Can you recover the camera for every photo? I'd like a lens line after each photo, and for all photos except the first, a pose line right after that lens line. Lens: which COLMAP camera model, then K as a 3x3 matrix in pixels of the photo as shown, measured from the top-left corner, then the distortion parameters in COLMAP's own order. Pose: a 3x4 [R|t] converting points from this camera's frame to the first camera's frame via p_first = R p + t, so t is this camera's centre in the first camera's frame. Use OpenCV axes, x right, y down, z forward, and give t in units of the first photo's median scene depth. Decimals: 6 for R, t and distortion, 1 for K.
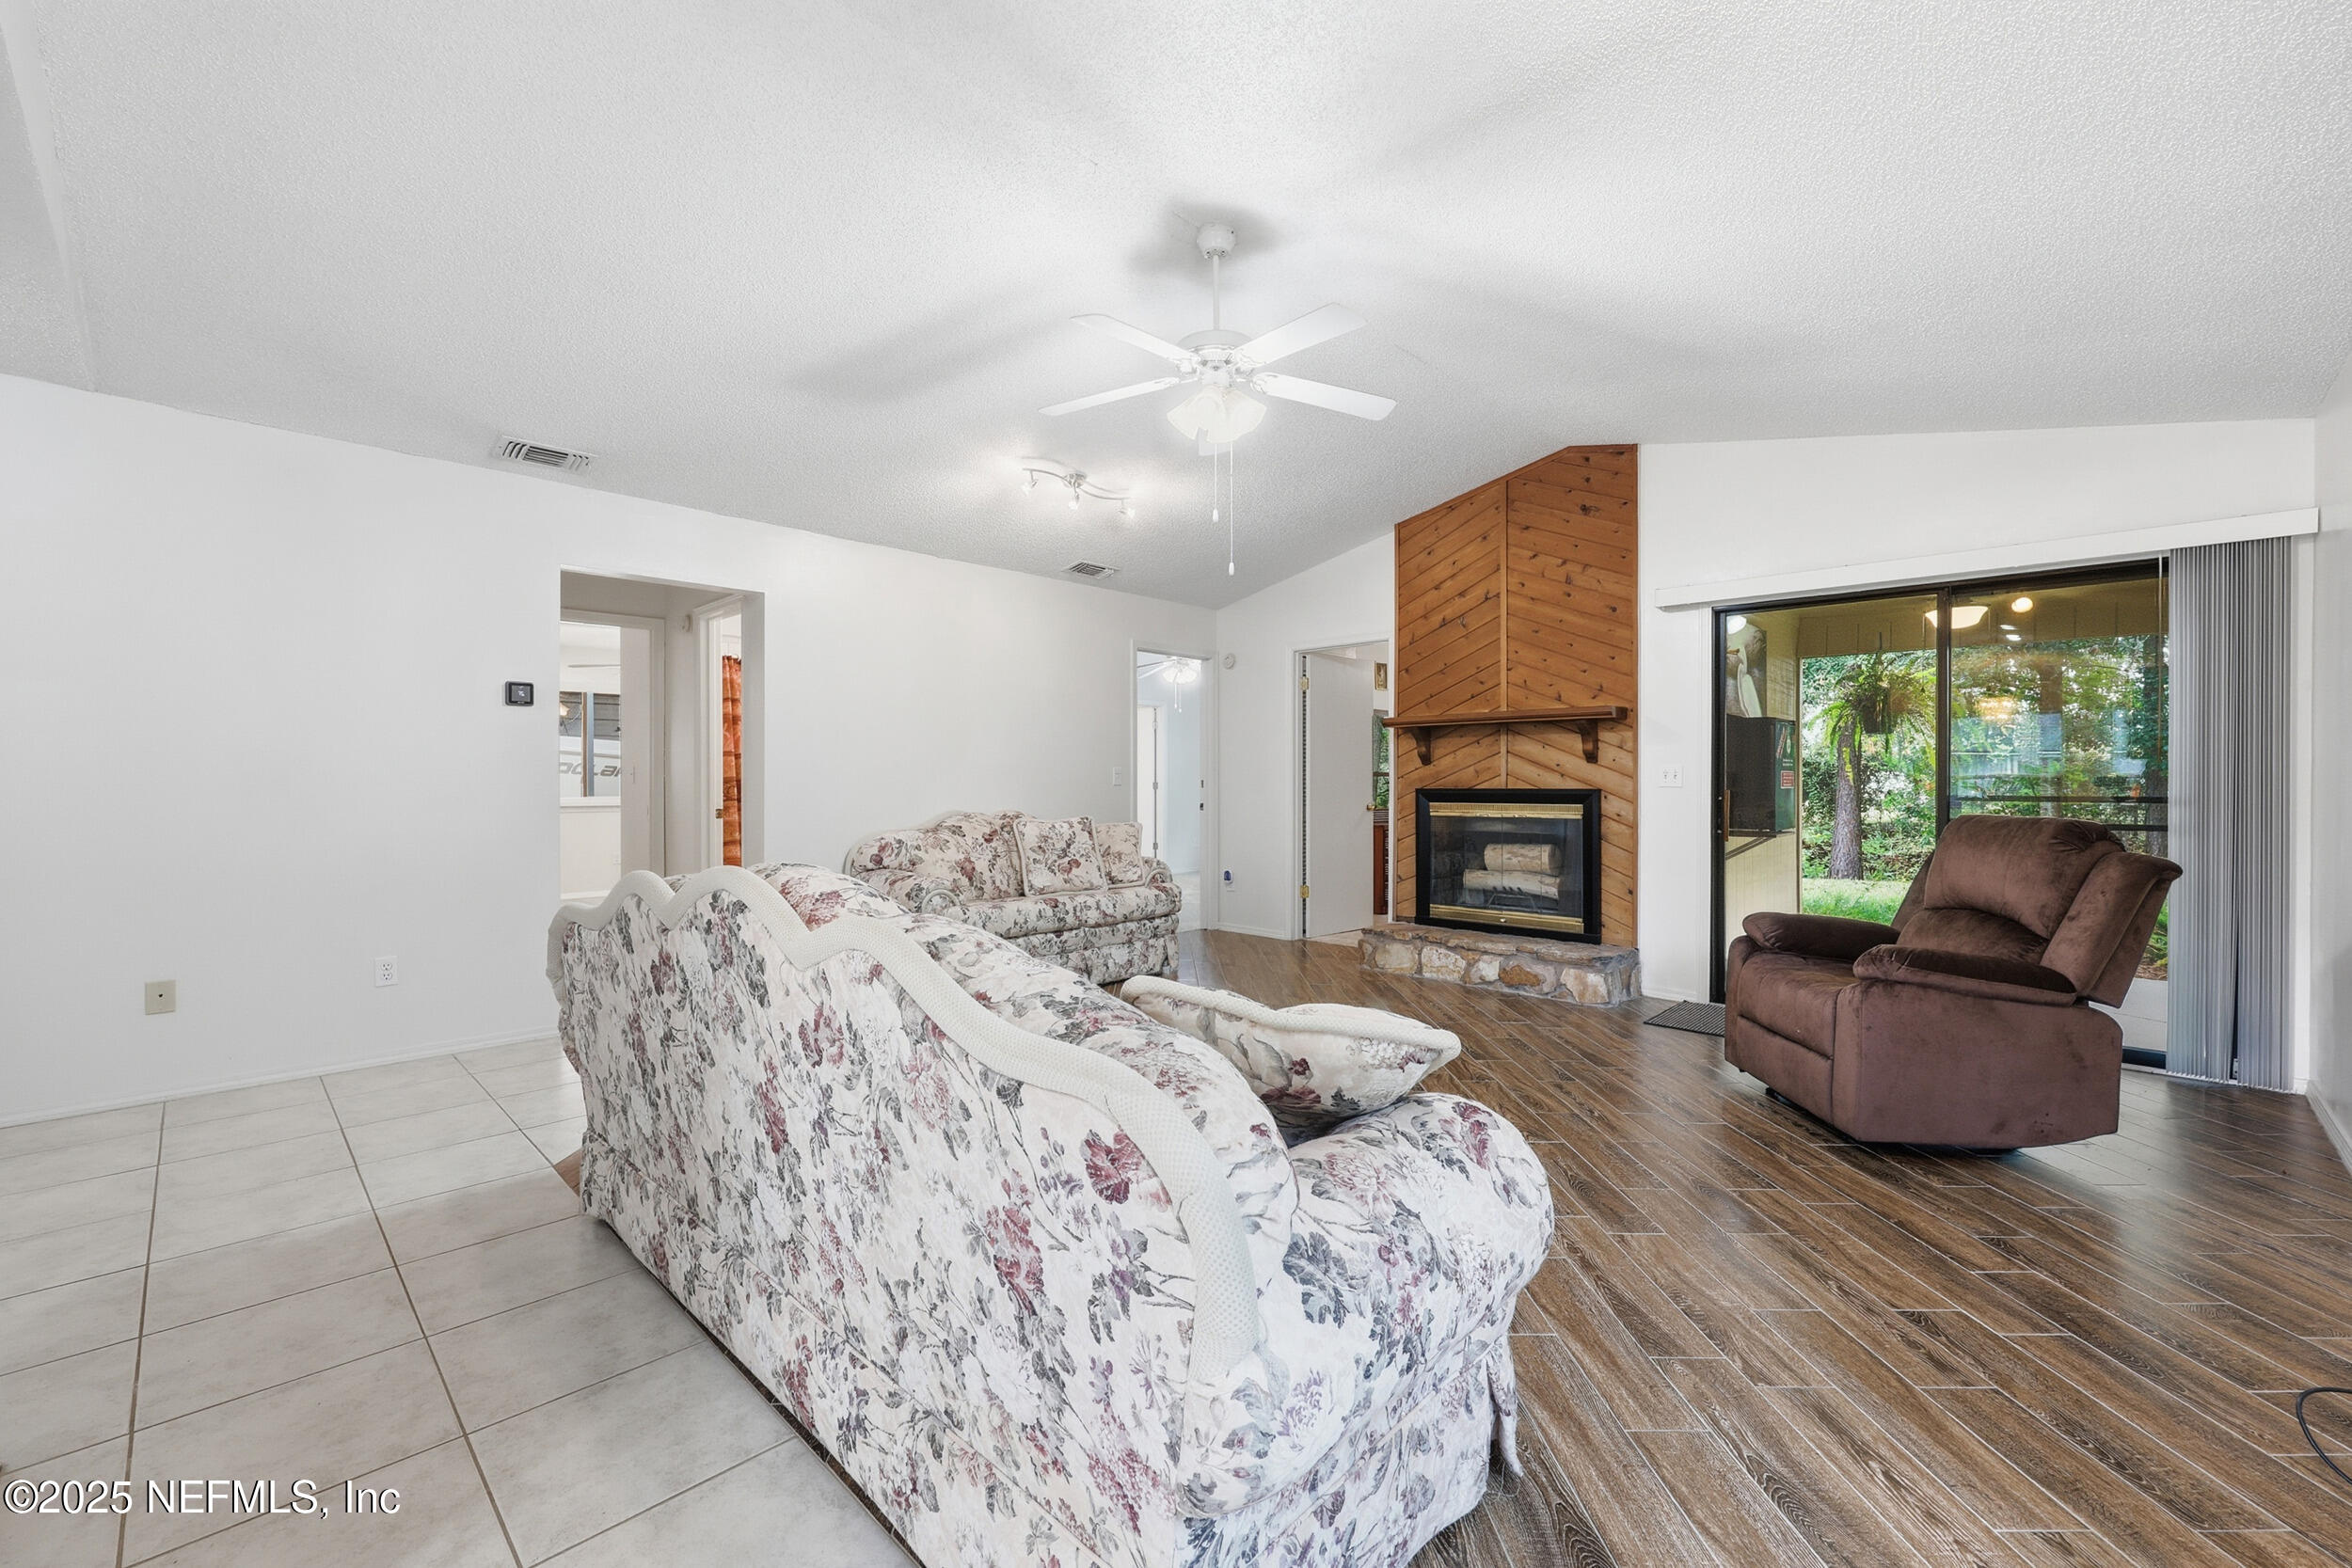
lens RADIAL K [[961.7, 0, 1162.4], [0, 961.7, 788.1], [0, 0, 1]] dist [-0.001378, -0.000266]
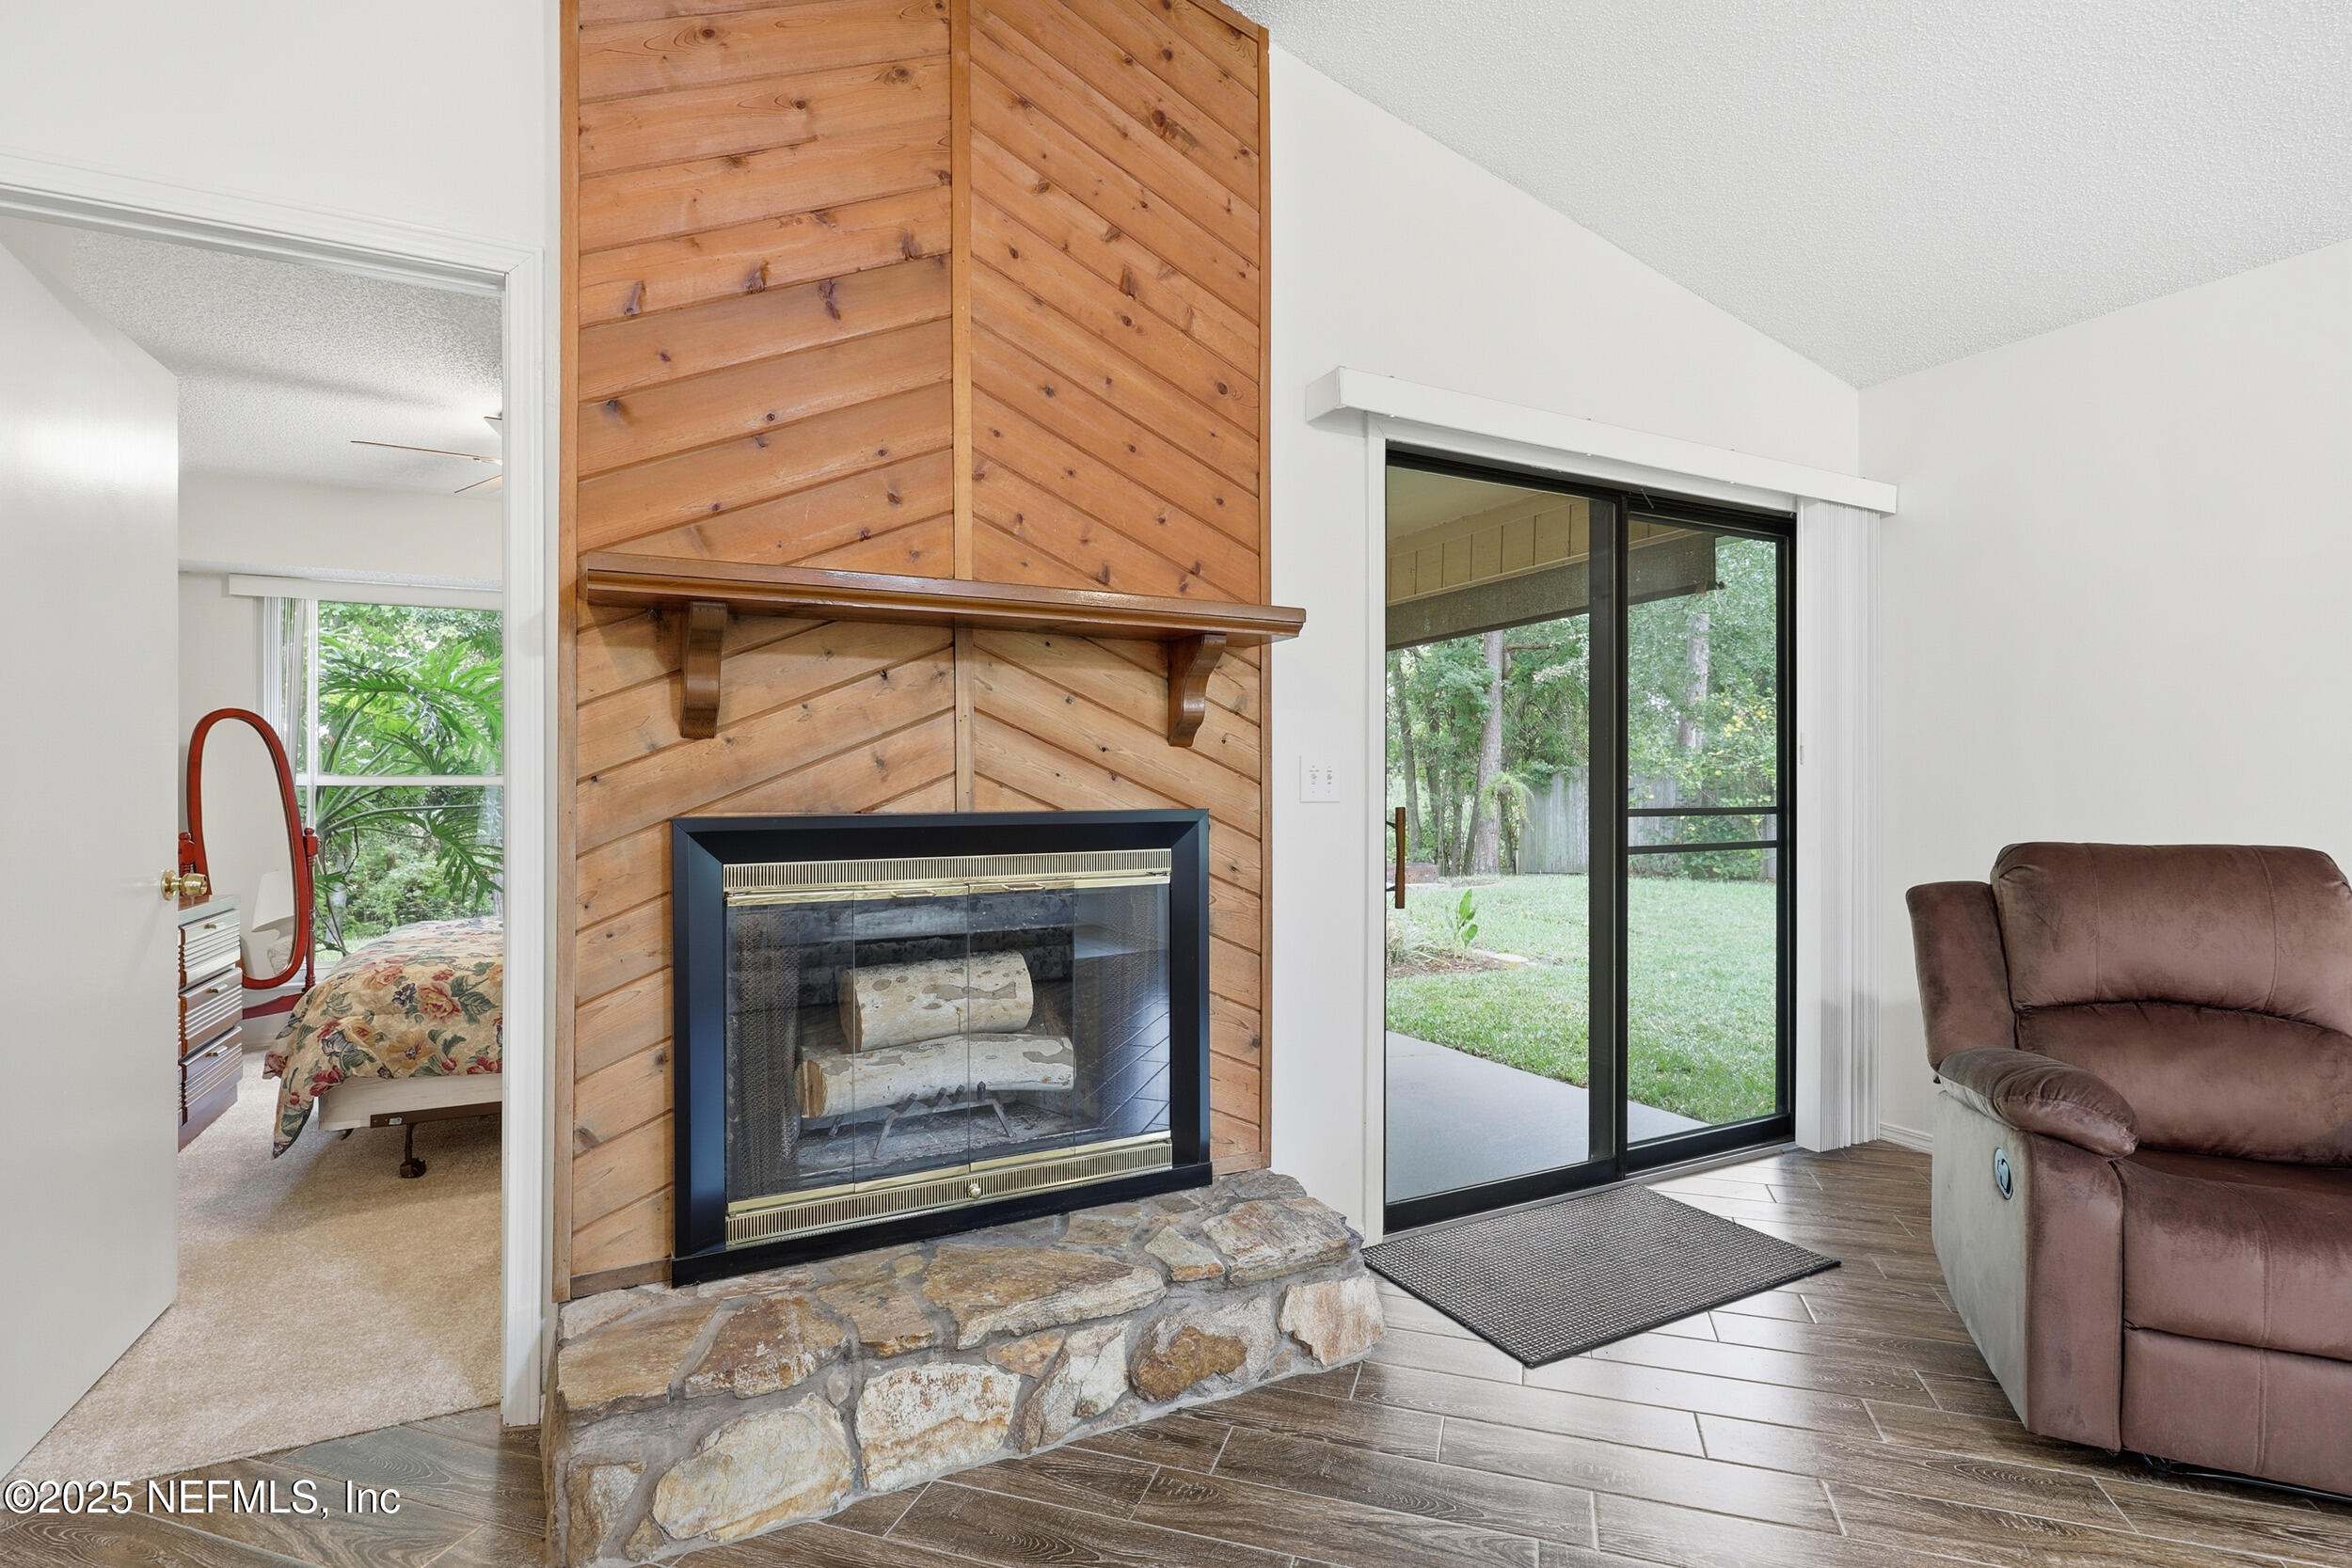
lens RADIAL K [[1128.4, 0, 1170.1], [0, 1128.4, 786.0], [0, 0, 1]] dist [0.000964, 0.000100]
pose [[0.316889, -0.000893, 0.948462, -0.013250], [0.009289, 0.999955, -0.002163, -0.008238], [-0.948417, 0.009495, 0.316883, 0.855692]]
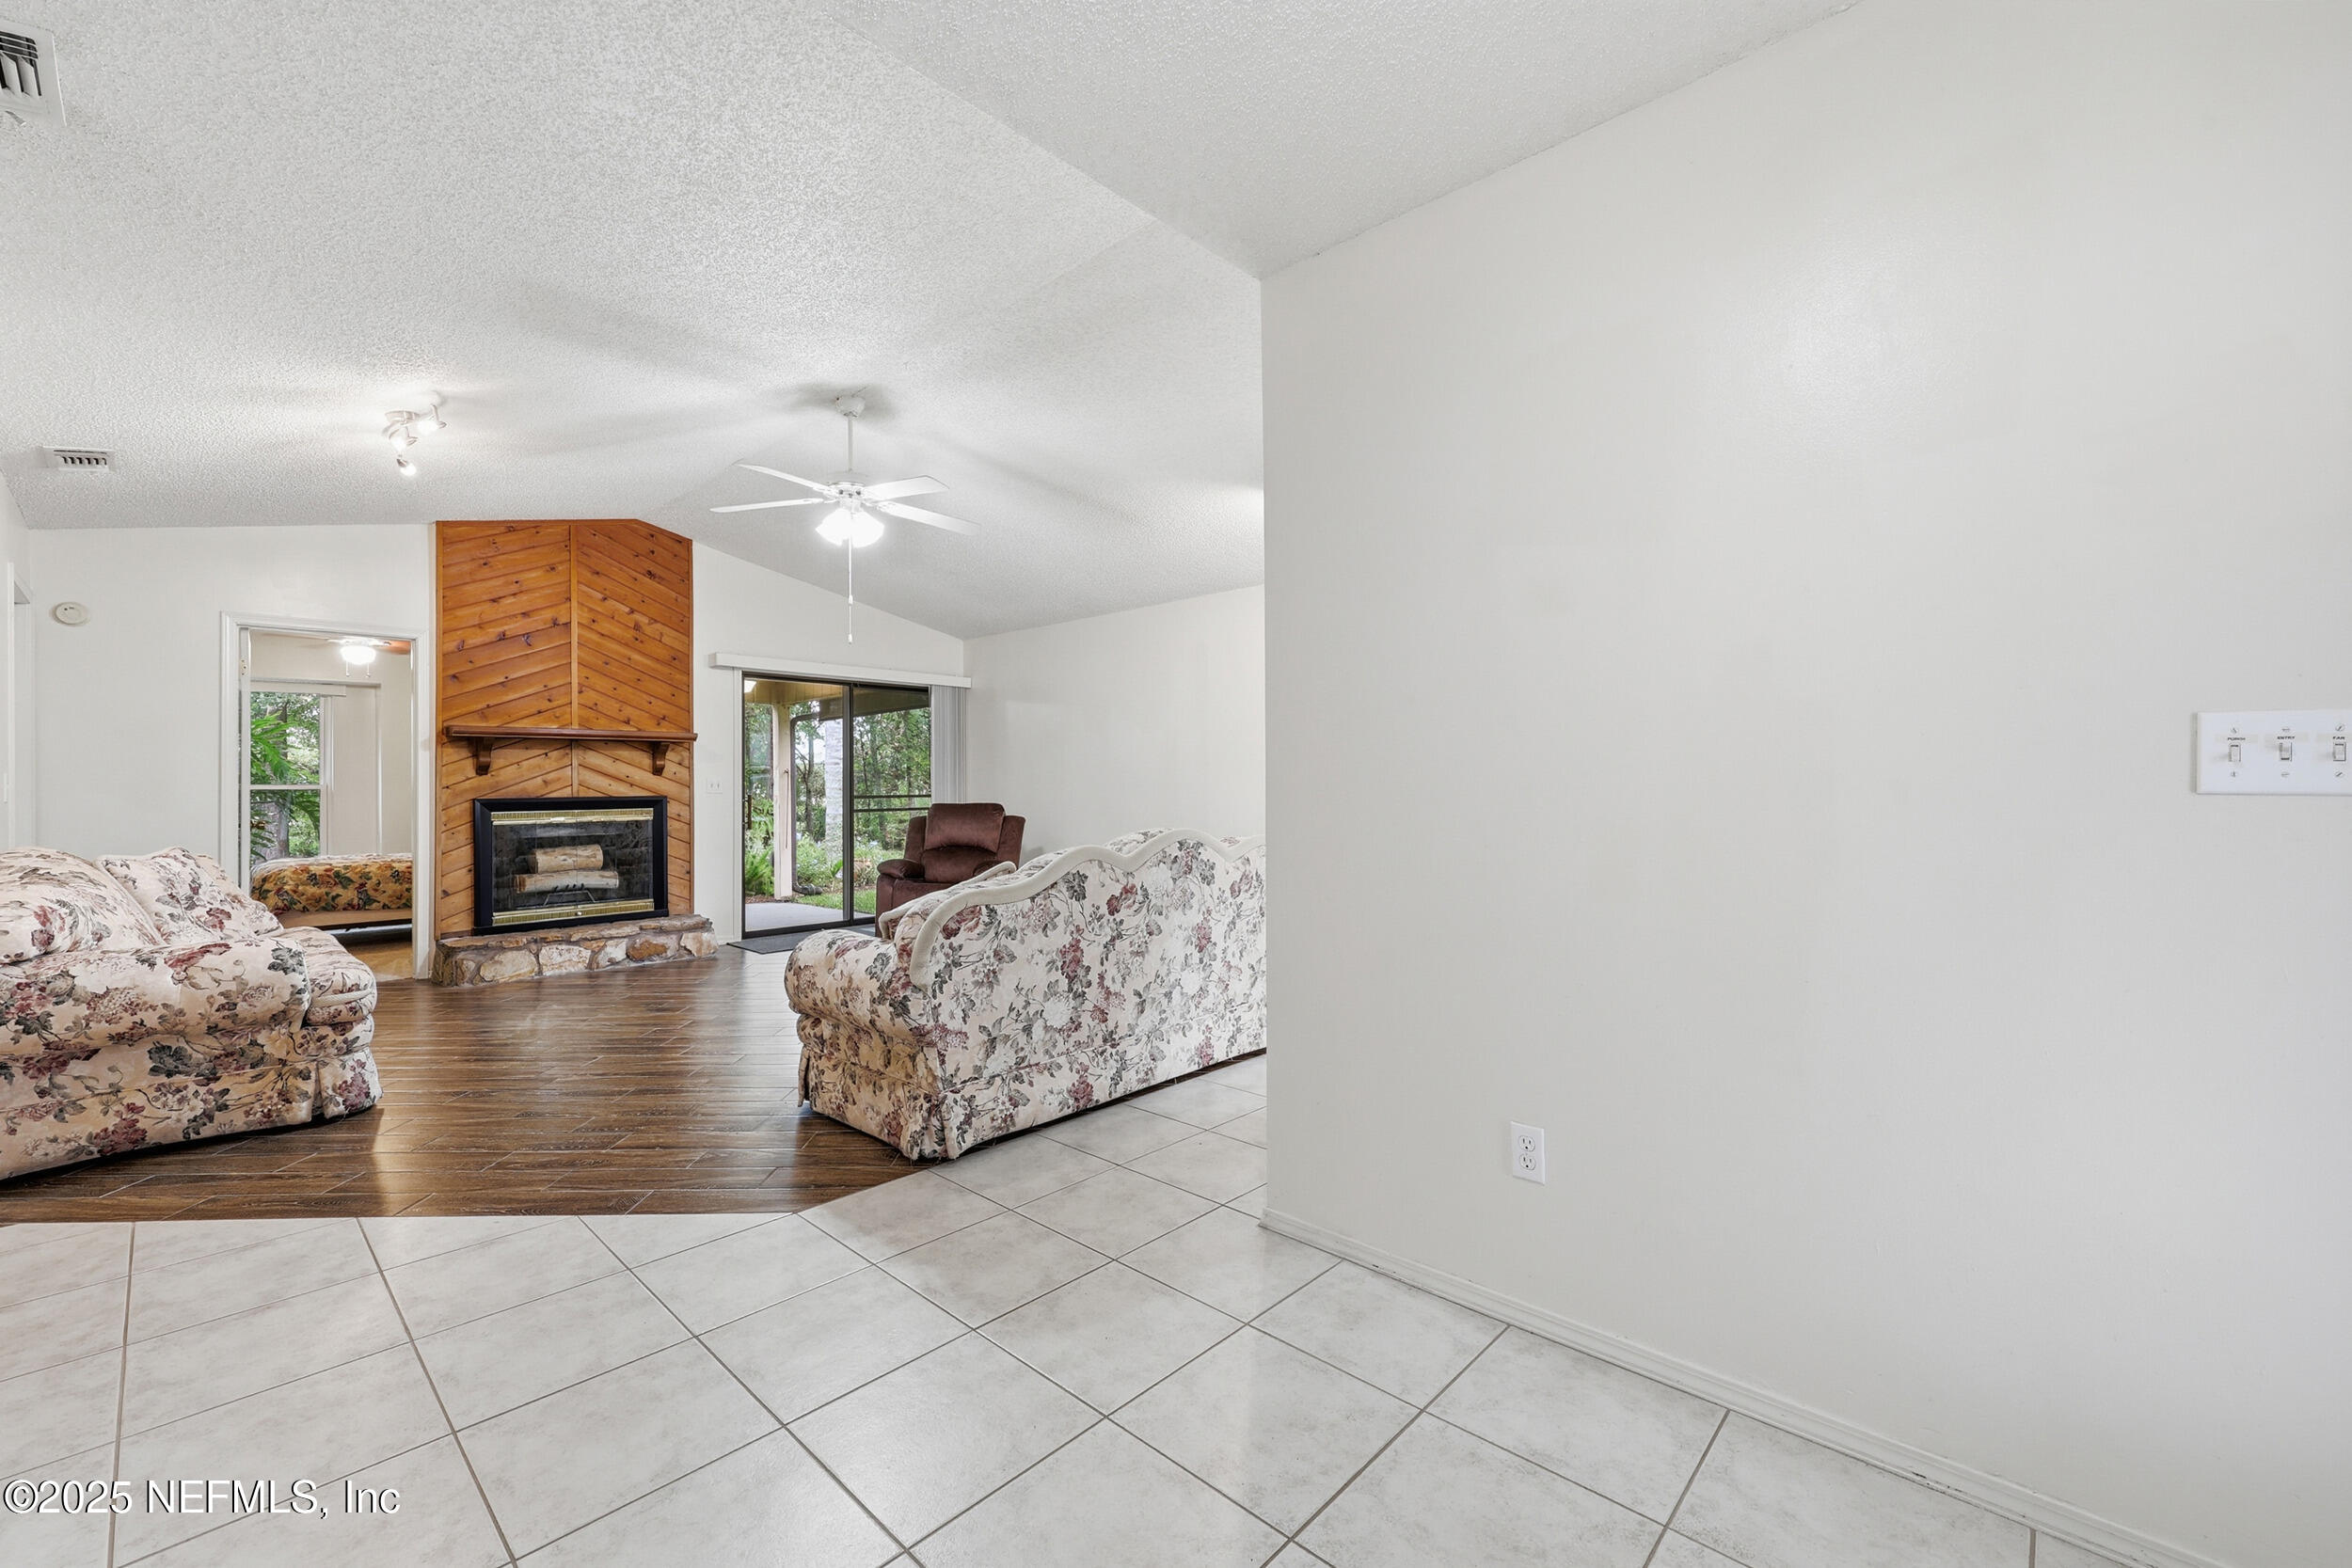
lens RADIAL K [[944.4, 0, 1168.3], [0, 944.4, 779.3], [0, 0, 1]] dist [-0.000784, -0.000209]
pose [[-0.021165, 0.005656, 0.999760, -0.821717], [0.014941, 0.999874, -0.005340, -0.004382], [-0.999664, 0.014824, -0.021247, 0.352370]]
